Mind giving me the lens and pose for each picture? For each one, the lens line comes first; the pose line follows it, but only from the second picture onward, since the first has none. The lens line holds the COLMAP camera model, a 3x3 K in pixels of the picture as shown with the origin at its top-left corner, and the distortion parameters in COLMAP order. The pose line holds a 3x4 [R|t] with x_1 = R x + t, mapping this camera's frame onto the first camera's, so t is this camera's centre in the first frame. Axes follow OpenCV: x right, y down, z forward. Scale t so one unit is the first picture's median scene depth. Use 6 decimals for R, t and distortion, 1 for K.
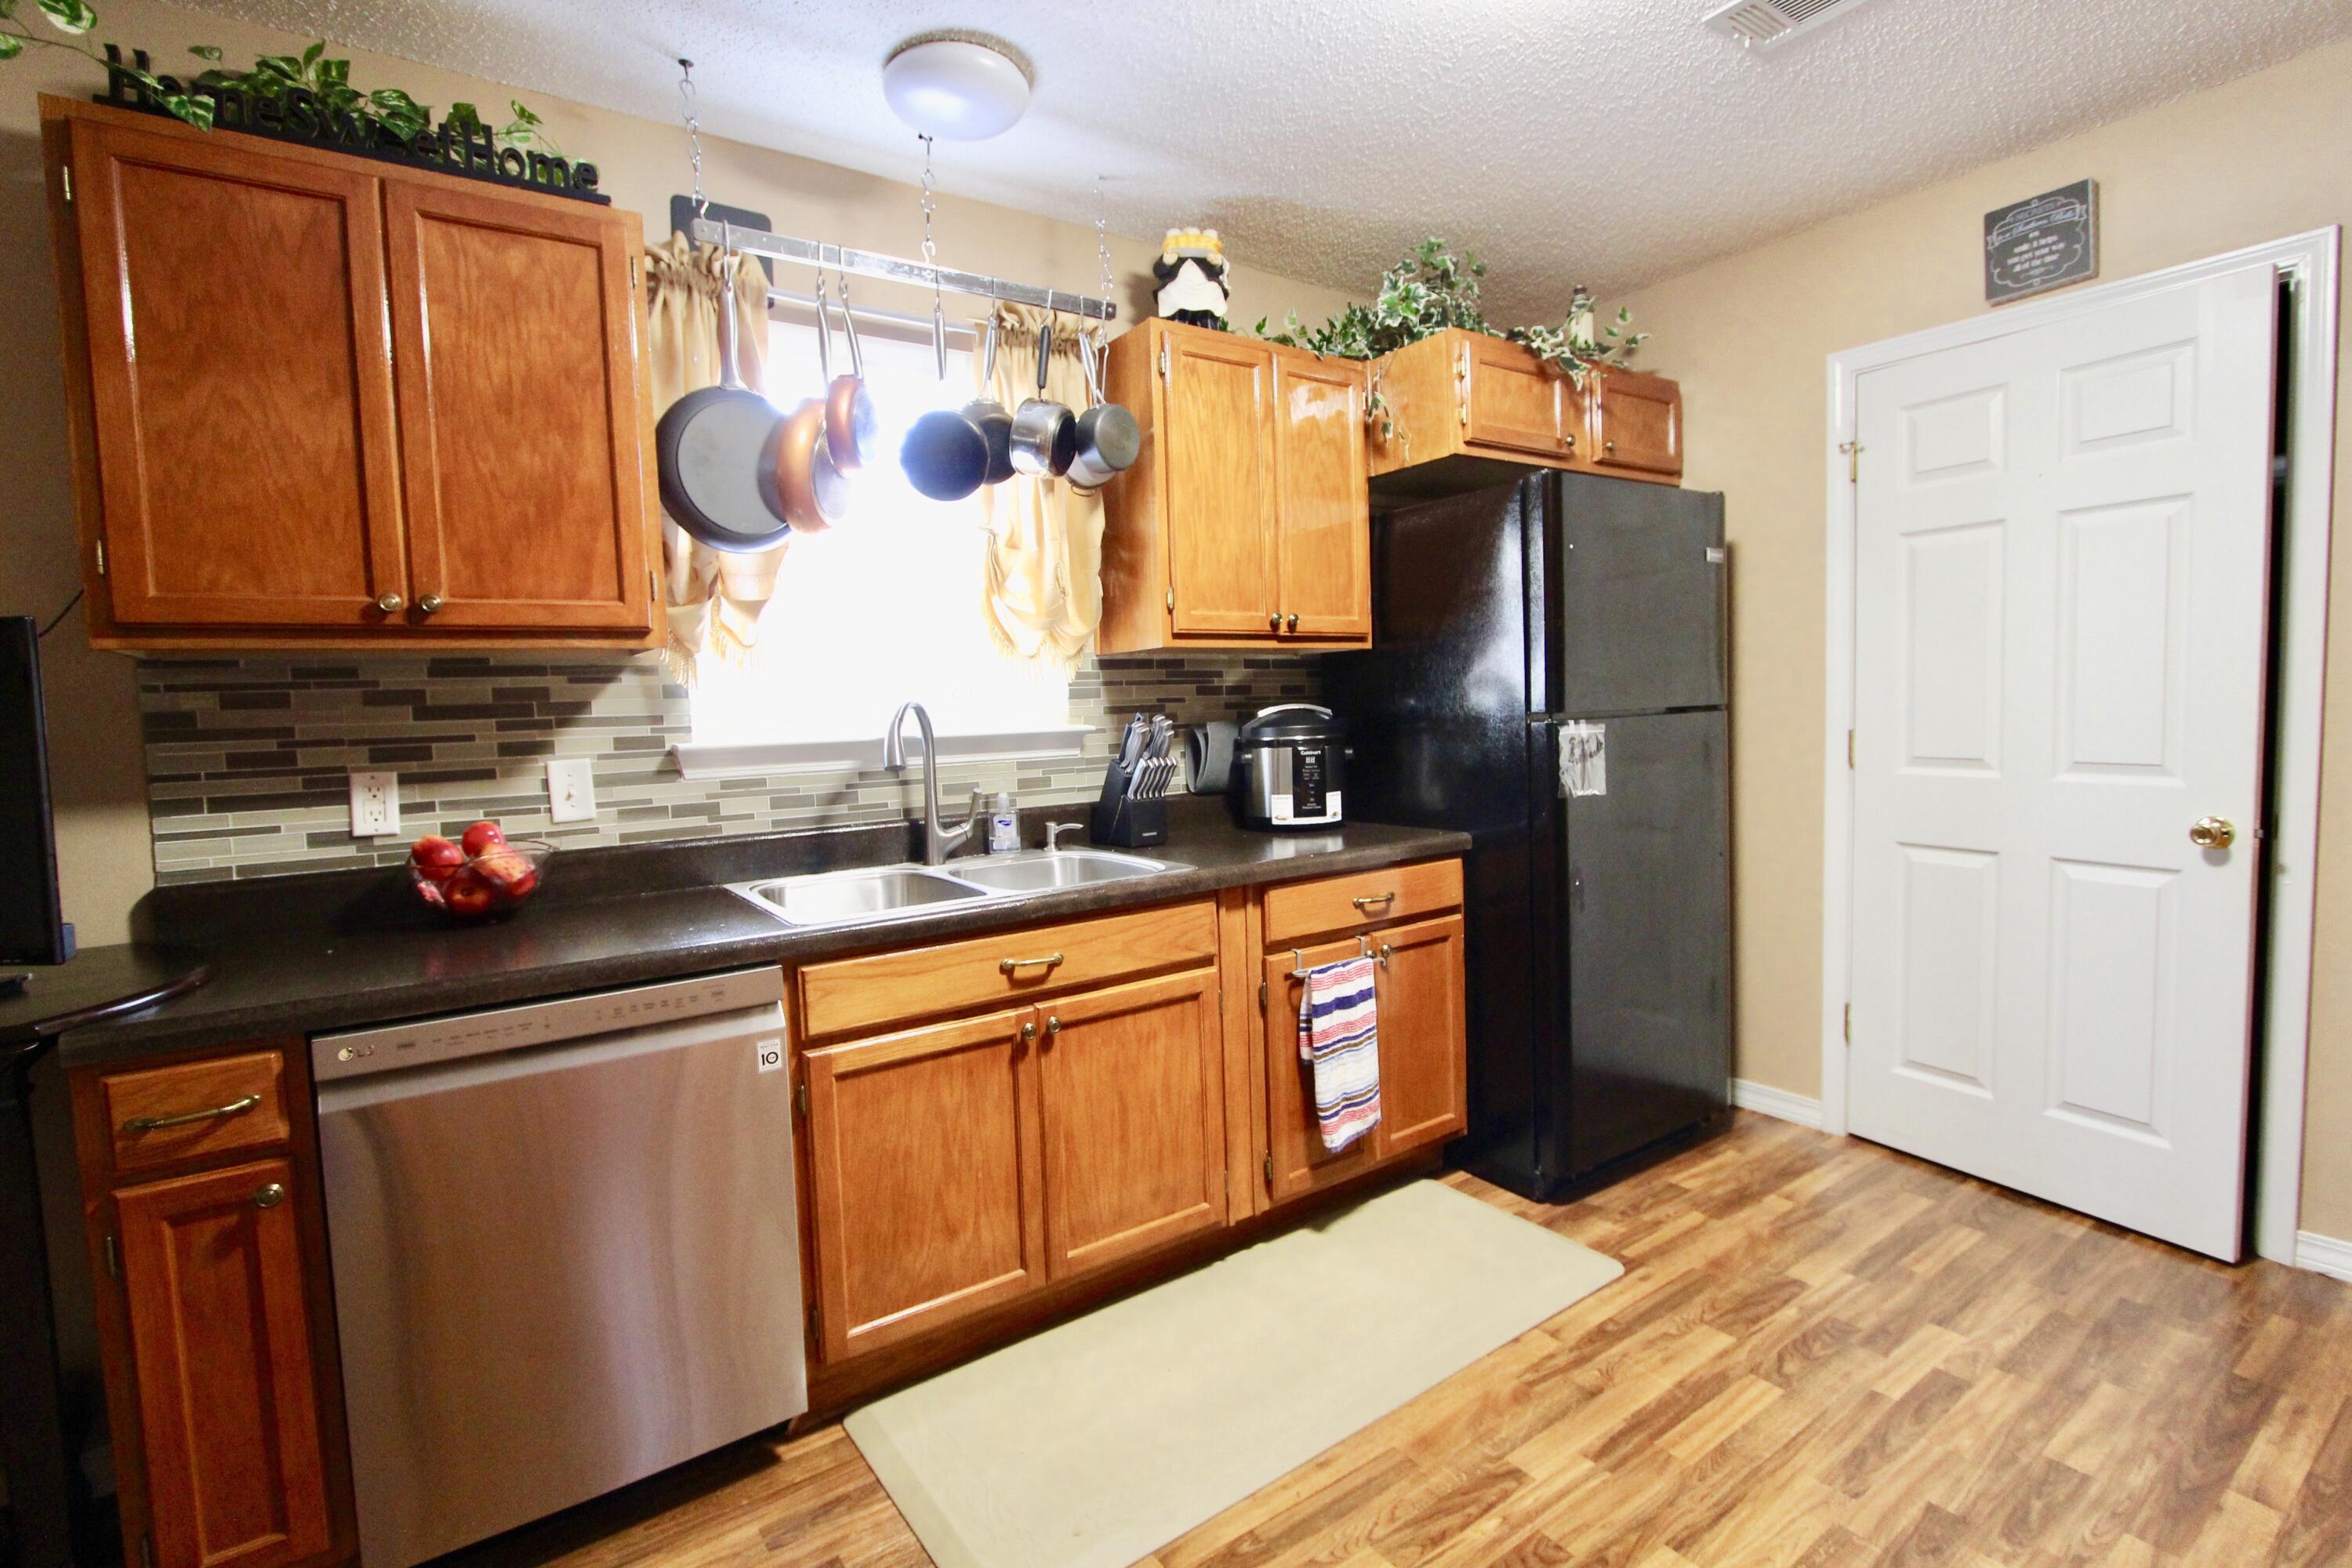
lens RADIAL K [[1080.8, 0, 1178.9], [0, 1080.8, 775.3], [0, 0, 1]] dist [-0.016947, 0.001337]
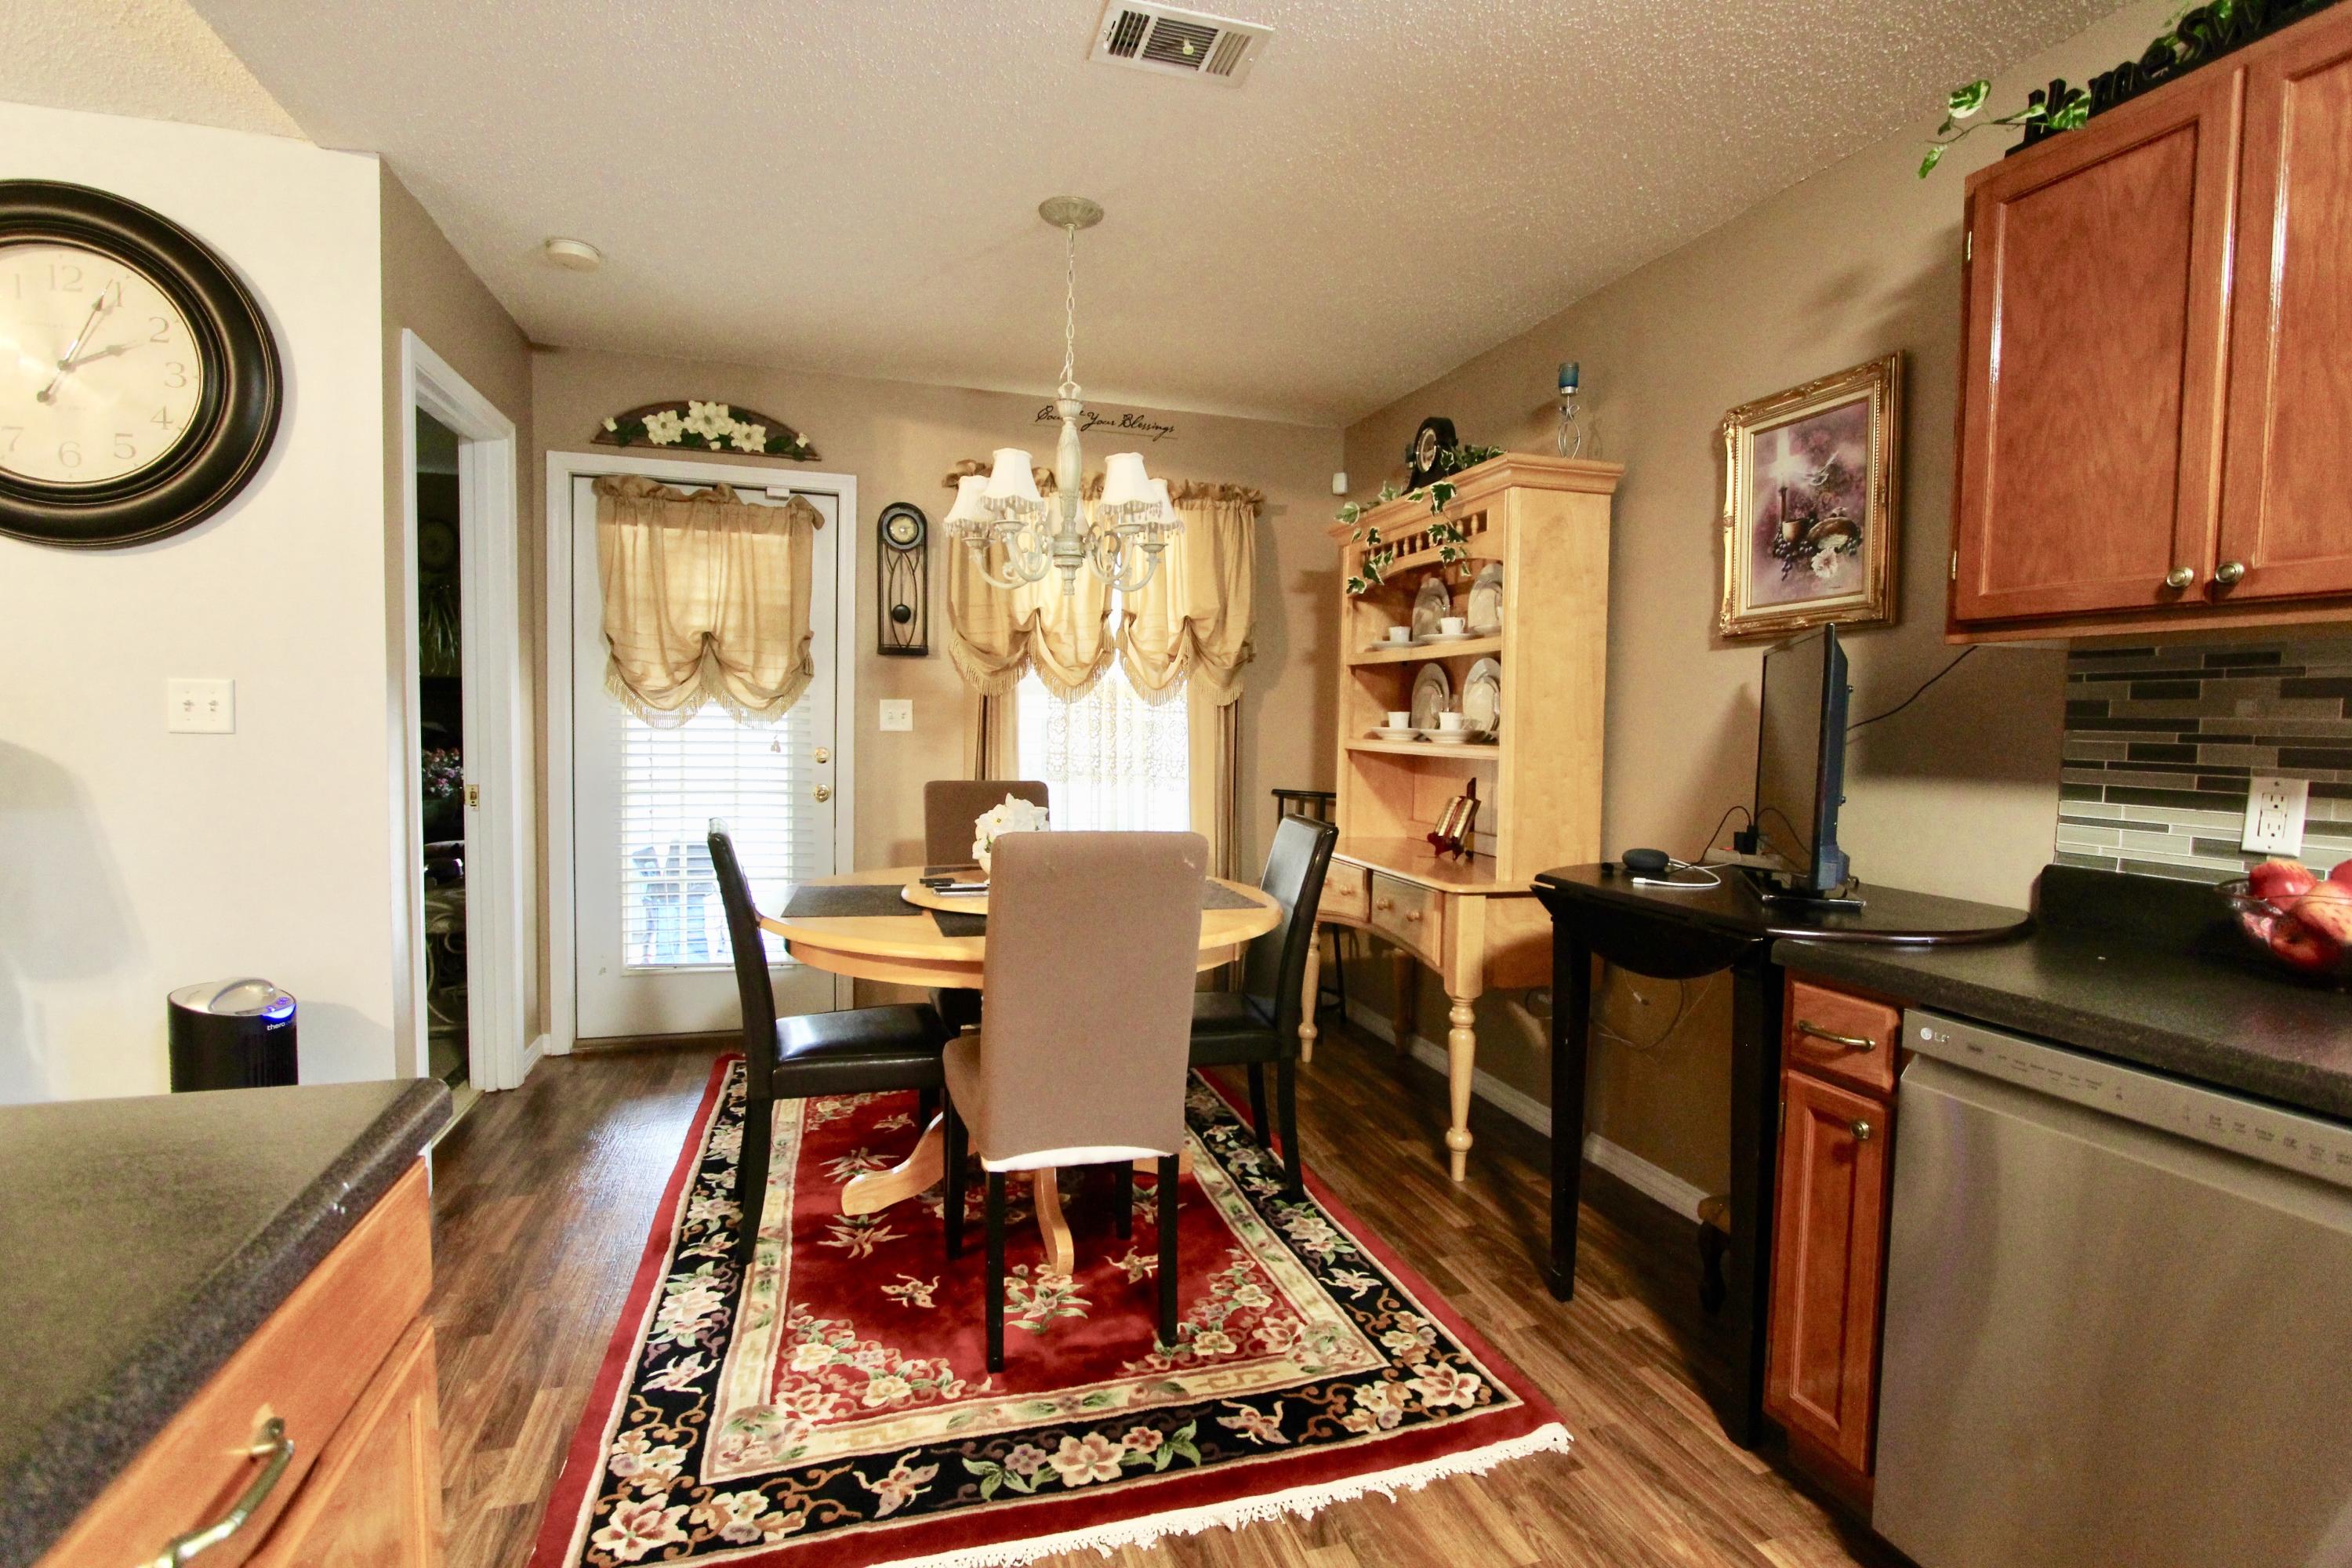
lens RADIAL K [[1080.8, 0, 1178.9], [0, 1080.8, 775.3], [0, 0, 1]] dist [-0.016947, 0.001337]
pose [[-0.297247, 0.080066, -0.951437, 0.256505], [-0.071013, 0.991864, 0.105654, -0.028193], [0.952156, 0.098970, -0.289143, 0.384282]]
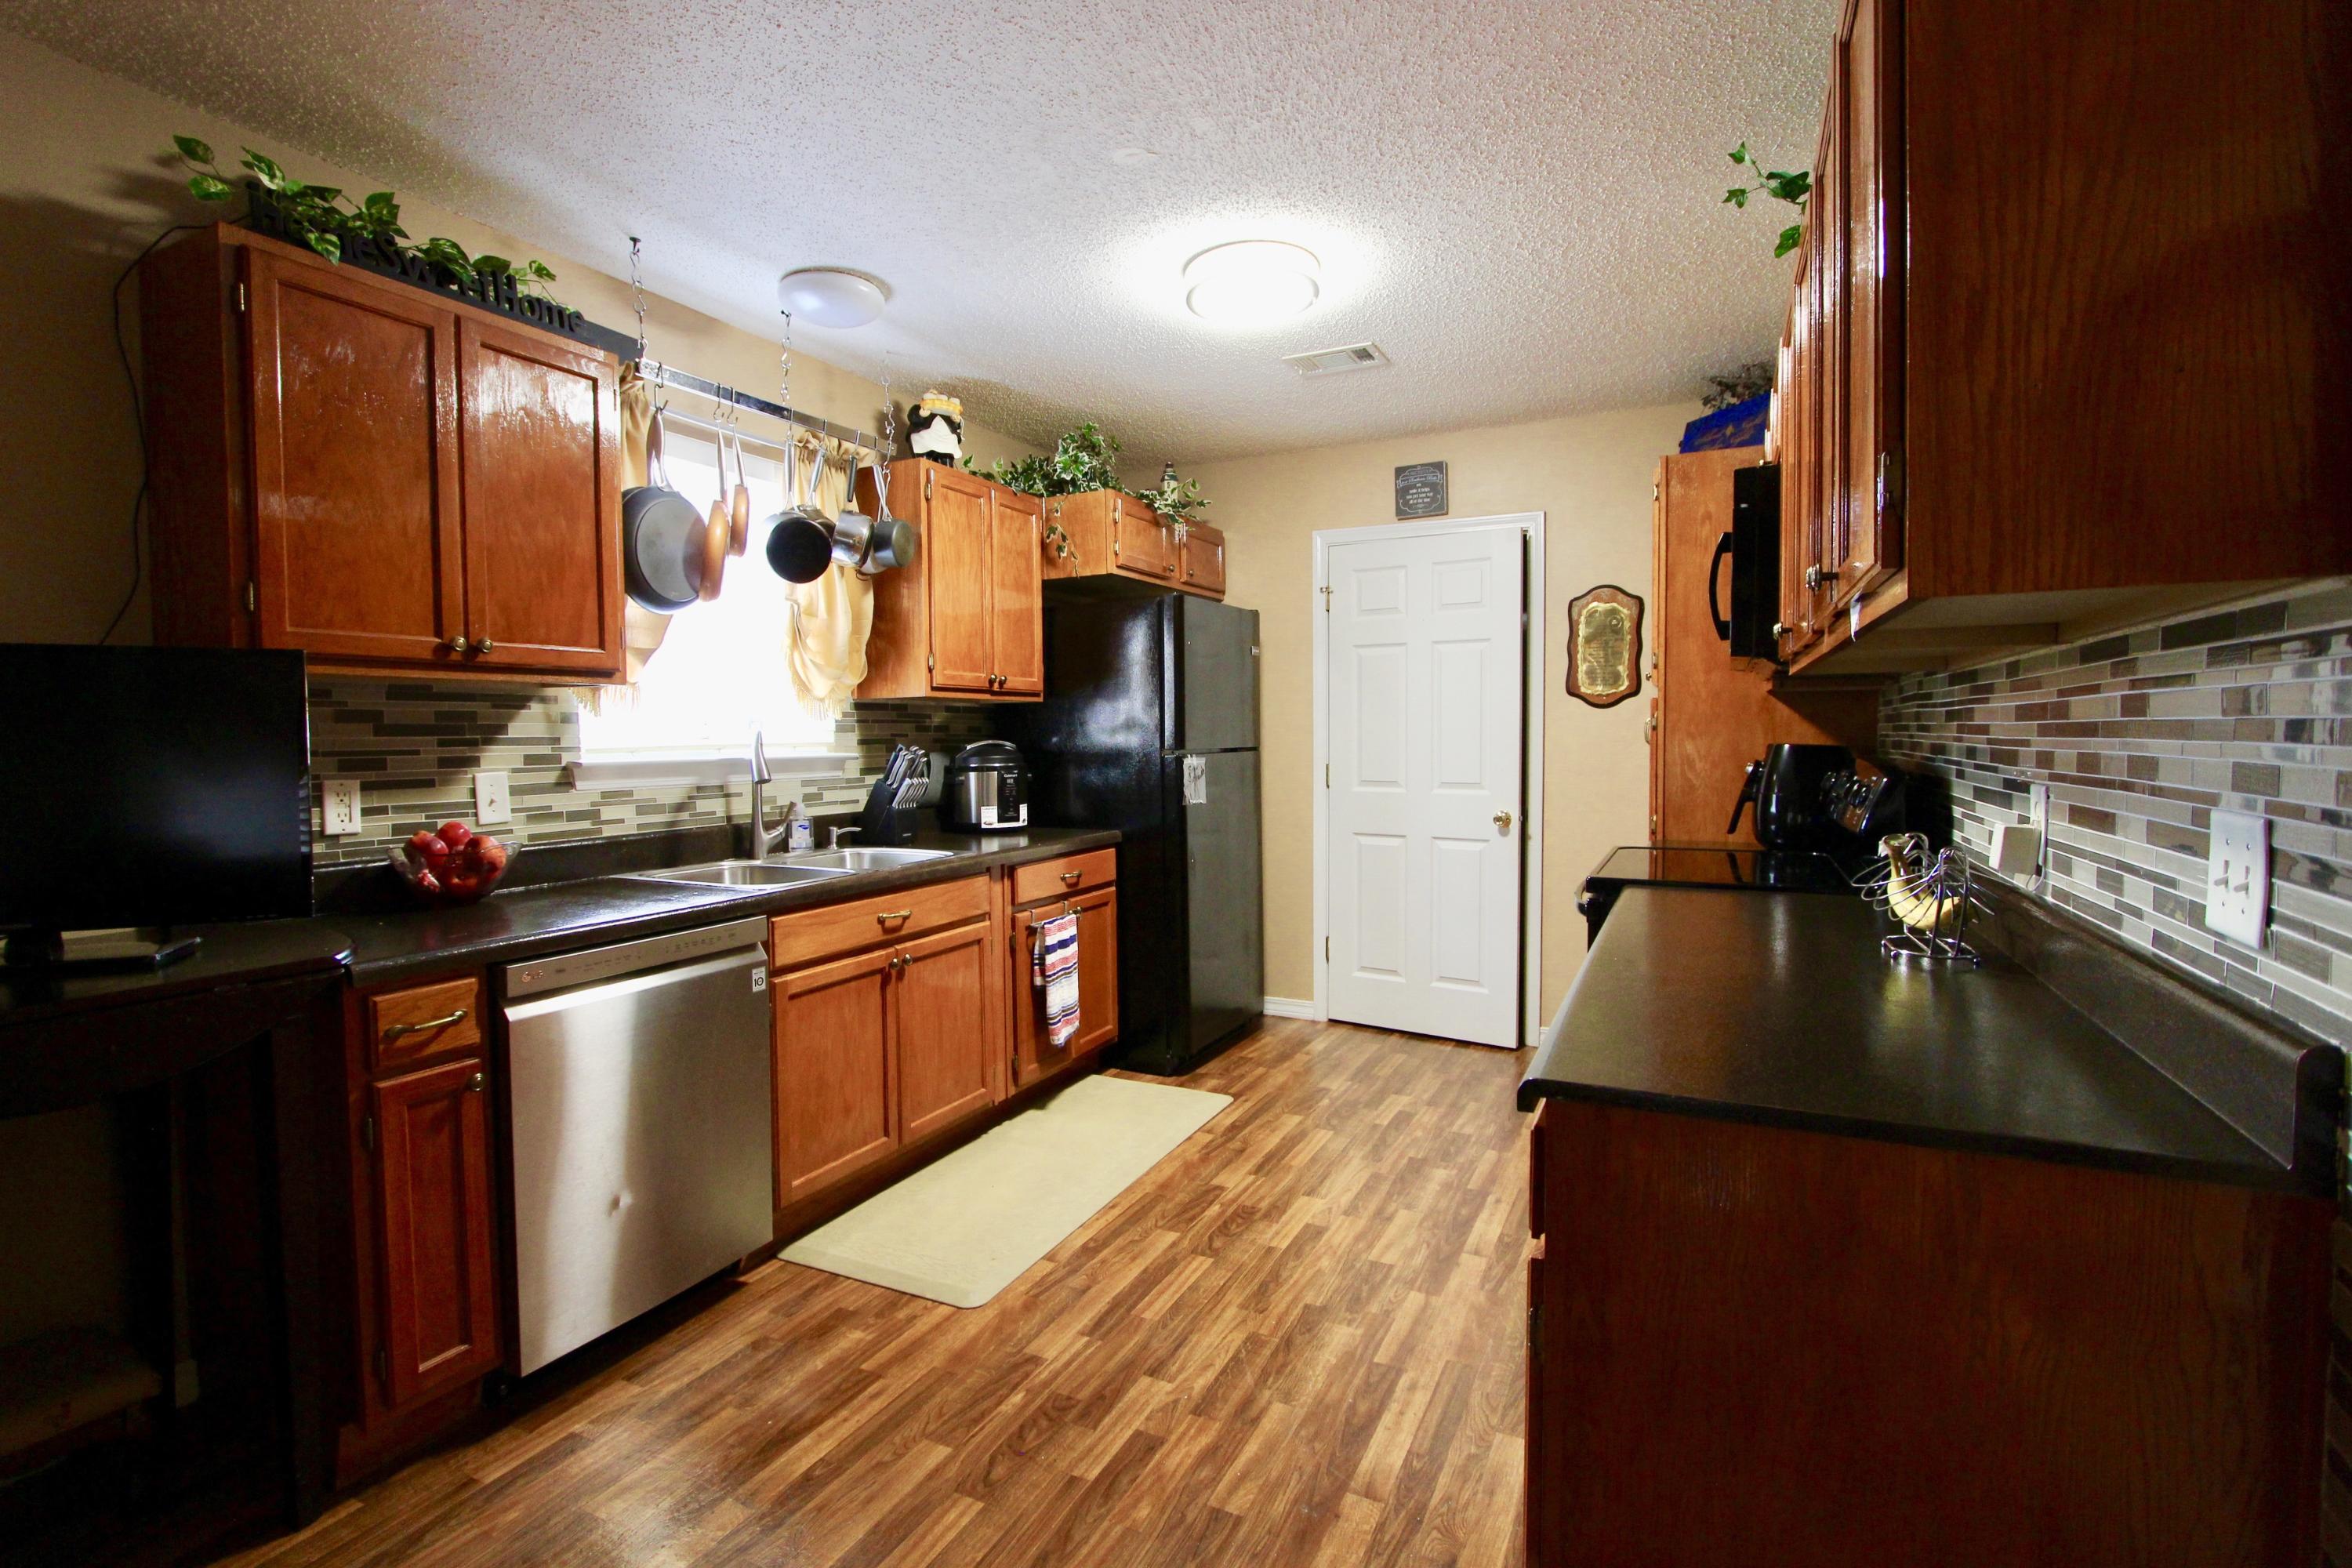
lens RADIAL K [[1080.8, 0, 1178.9], [0, 1080.8, 775.3], [0, 0, 1]] dist [-0.016947, 0.001337]
pose [[0.875306, 0.007058, 0.483518, -0.467135], [0.011663, 0.999294, -0.035701, 0.039818], [-0.483429, 0.036888, 0.874606, -0.408545]]
